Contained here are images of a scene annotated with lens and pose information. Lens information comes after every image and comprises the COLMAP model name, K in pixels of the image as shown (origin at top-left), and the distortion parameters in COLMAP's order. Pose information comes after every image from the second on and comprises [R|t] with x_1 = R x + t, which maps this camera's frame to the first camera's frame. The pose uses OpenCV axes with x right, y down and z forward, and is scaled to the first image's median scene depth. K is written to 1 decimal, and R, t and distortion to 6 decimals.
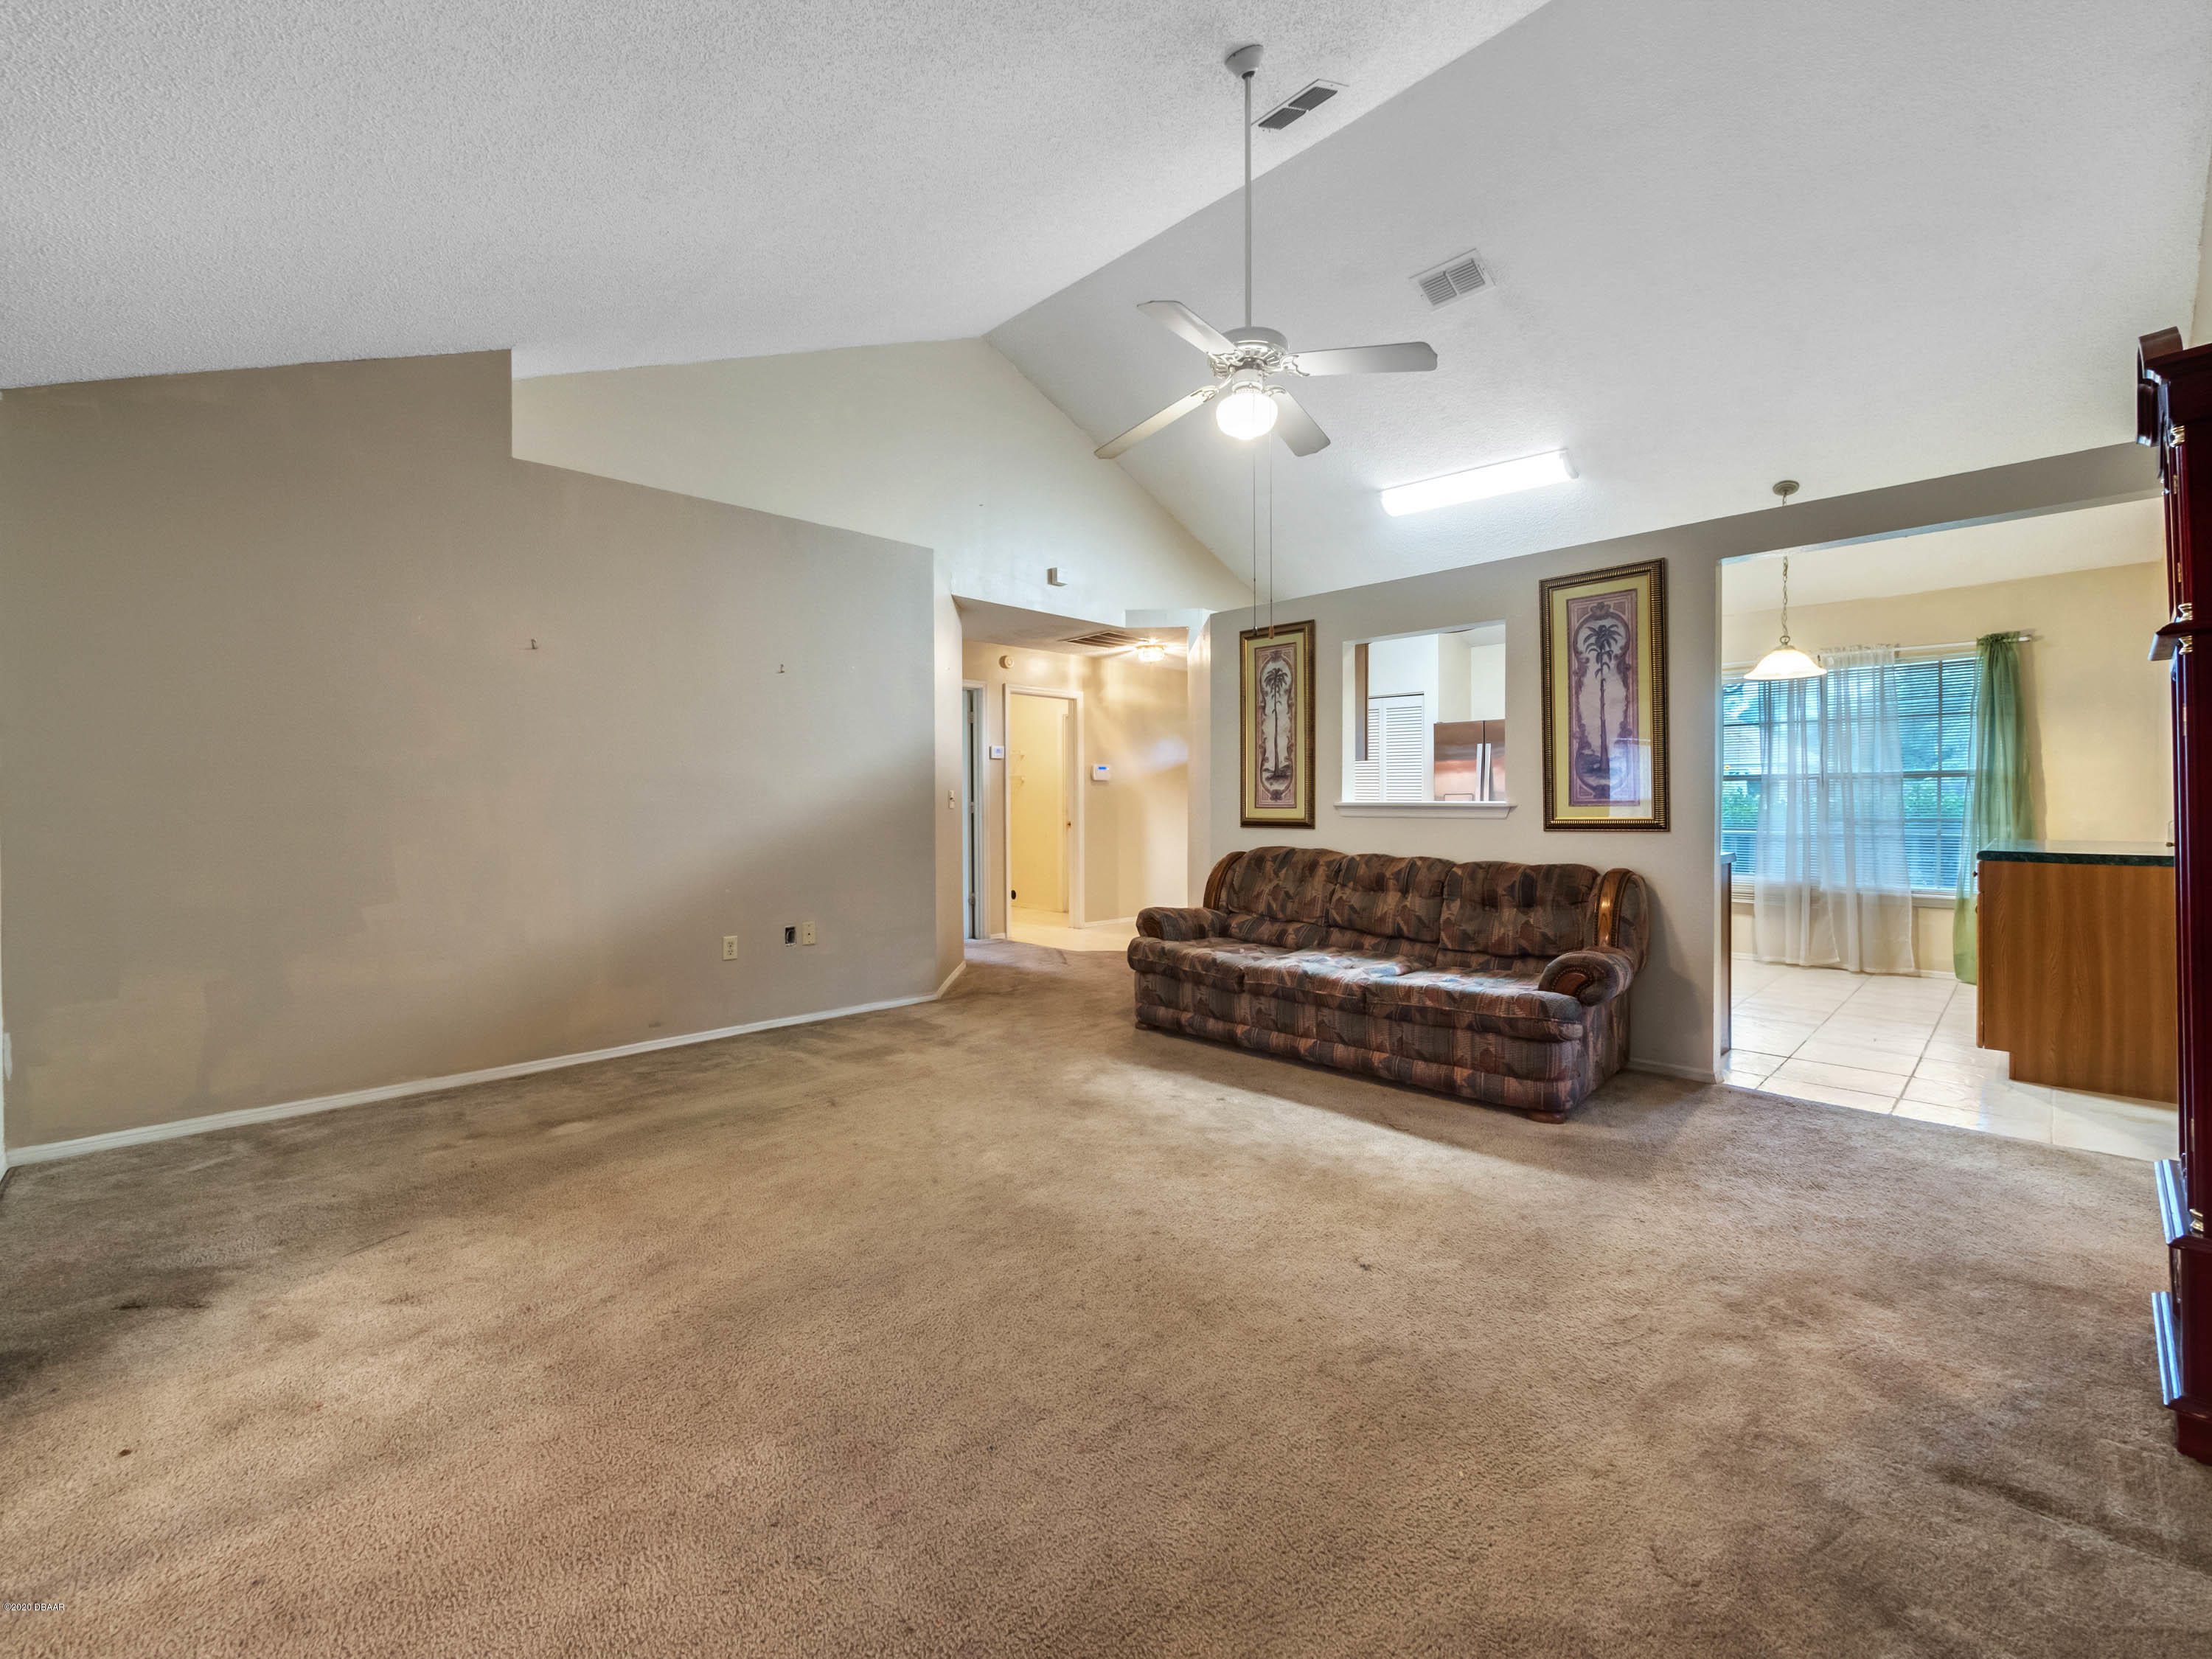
lens RADIAL K [[932.2, 0, 1096.9], [0, 932.2, 811.3], [0, 0, 1]] dist [-0.009764, 0.000809]
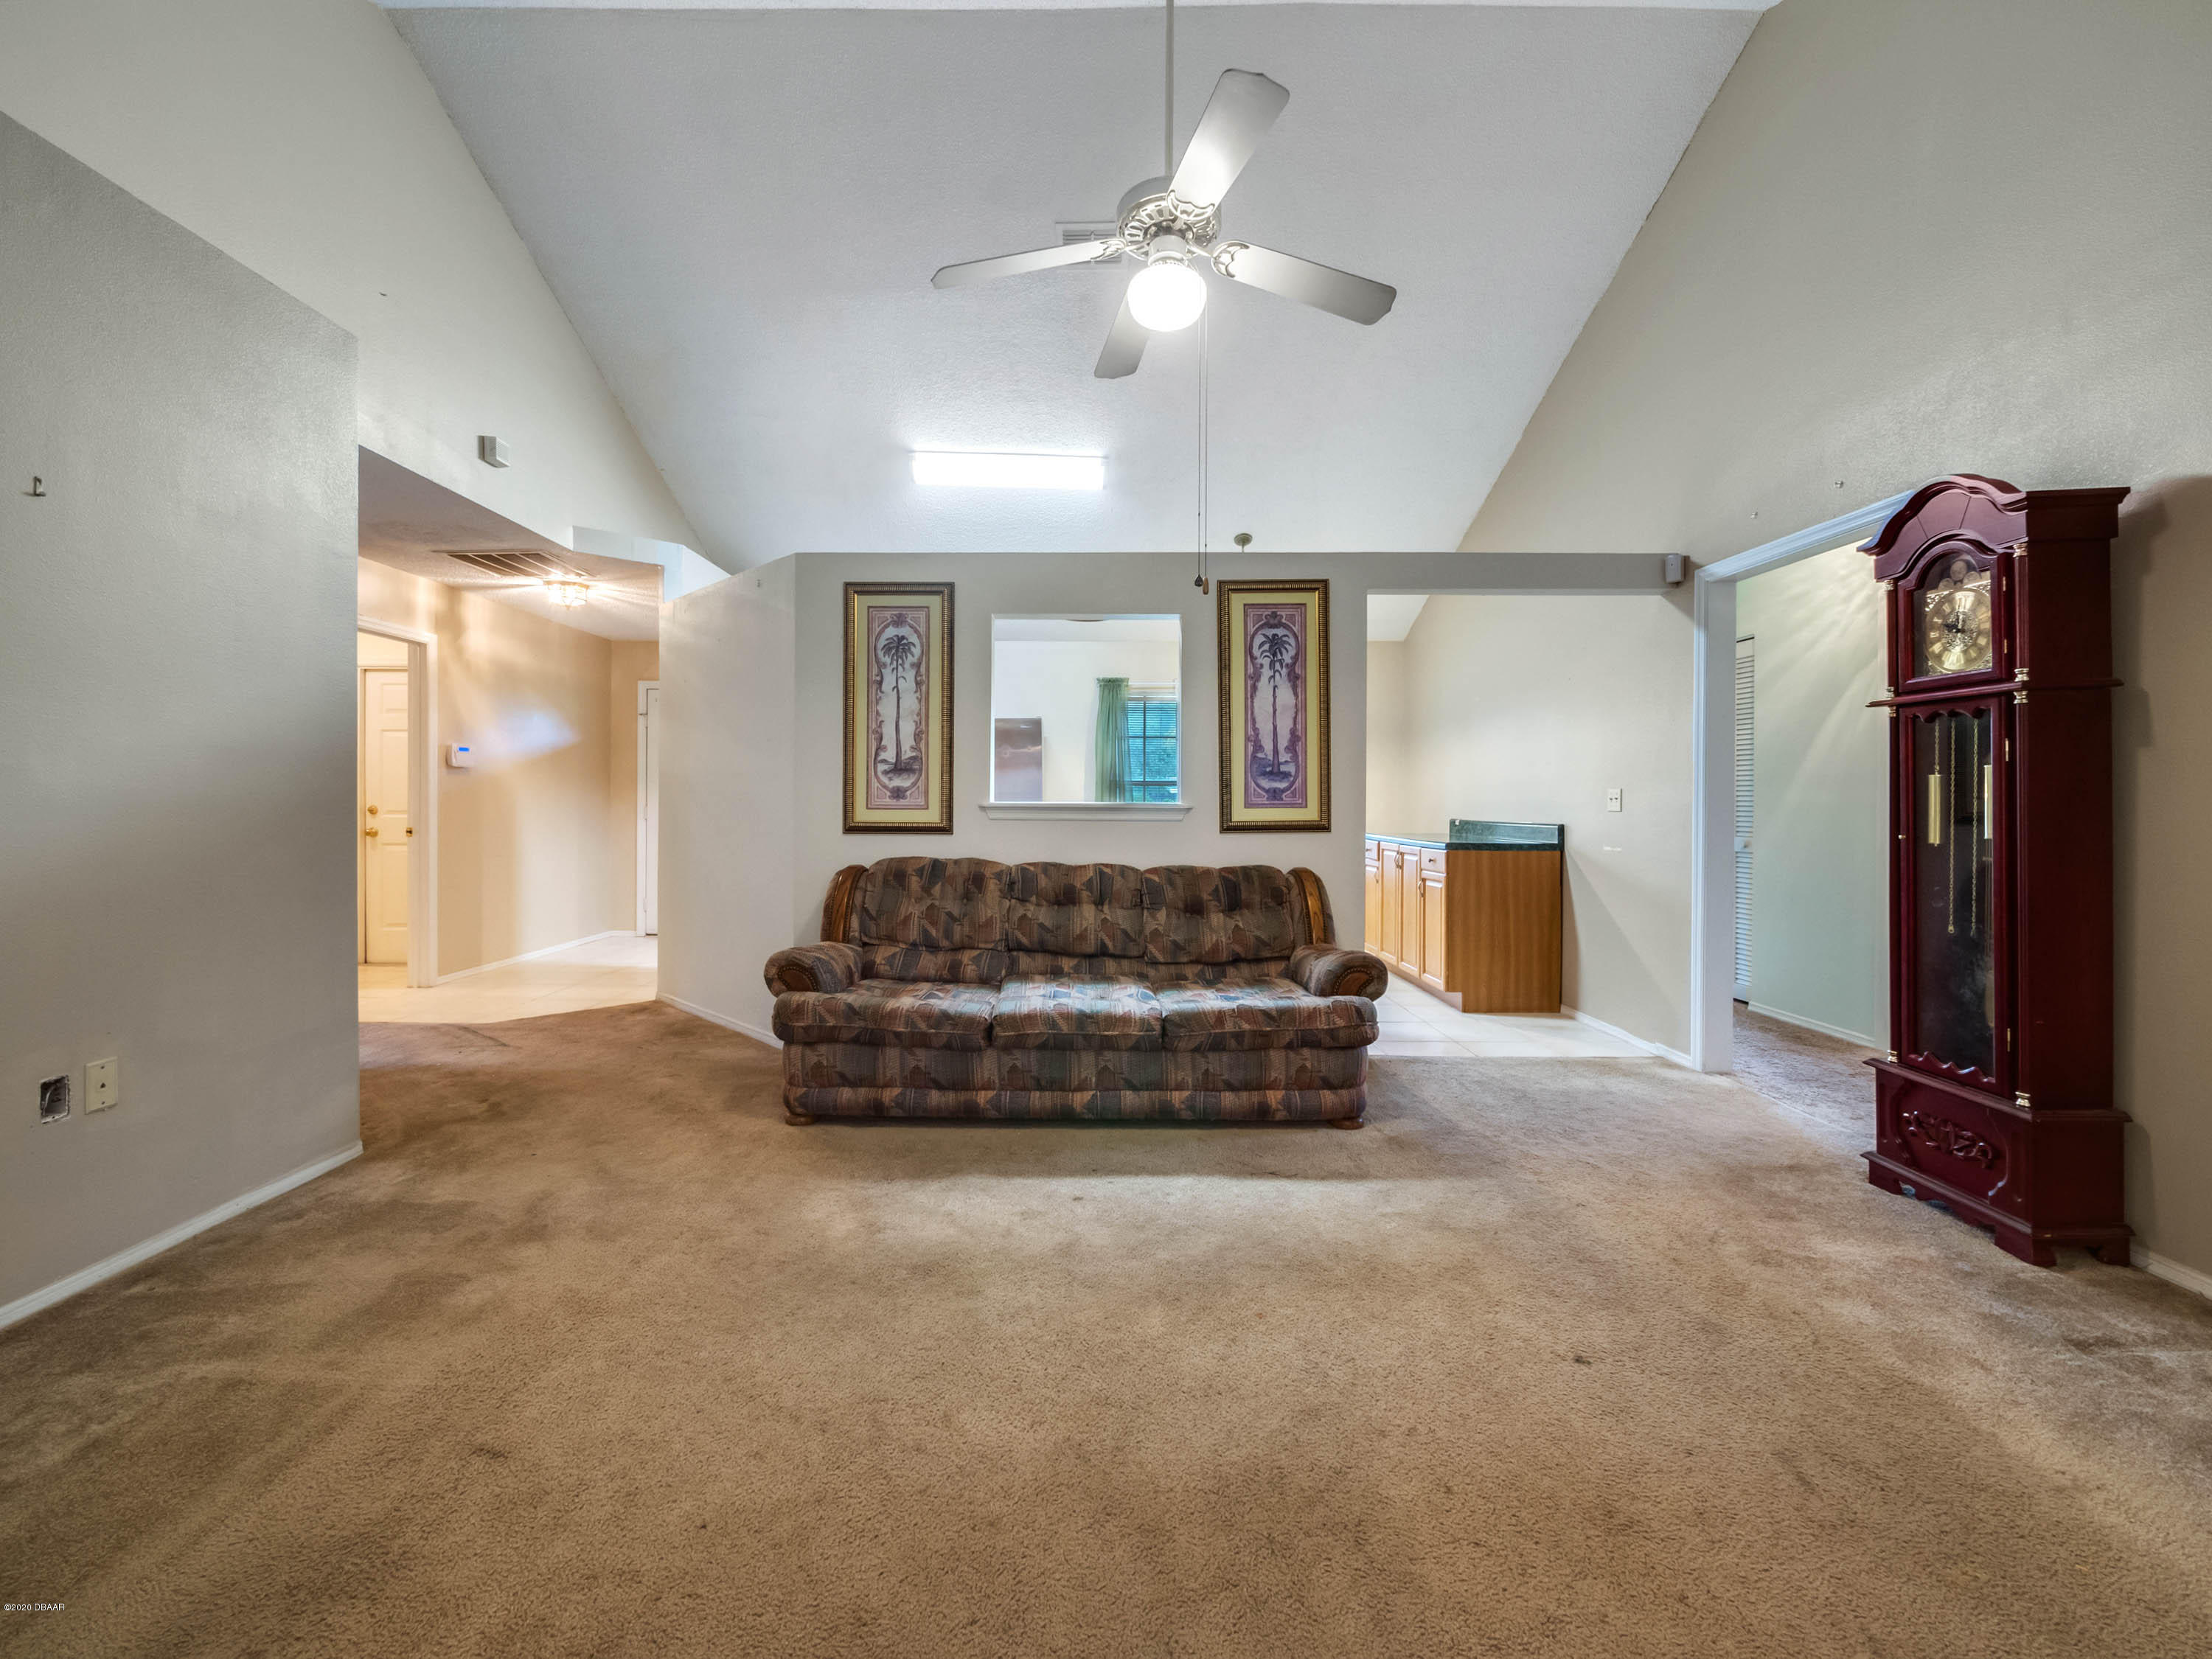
lens RADIAL K [[946.6, 0, 1081.0], [0, 946.6, 811.8], [0, 0, 1]] dist [-0.009826, 0.000491]
pose [[0.707422, -0.001882, 0.706789, -0.326208], [0.000118, 0.999997, 0.002545, -0.003863], [-0.706791, -0.001717, 0.707420, 0.371805]]
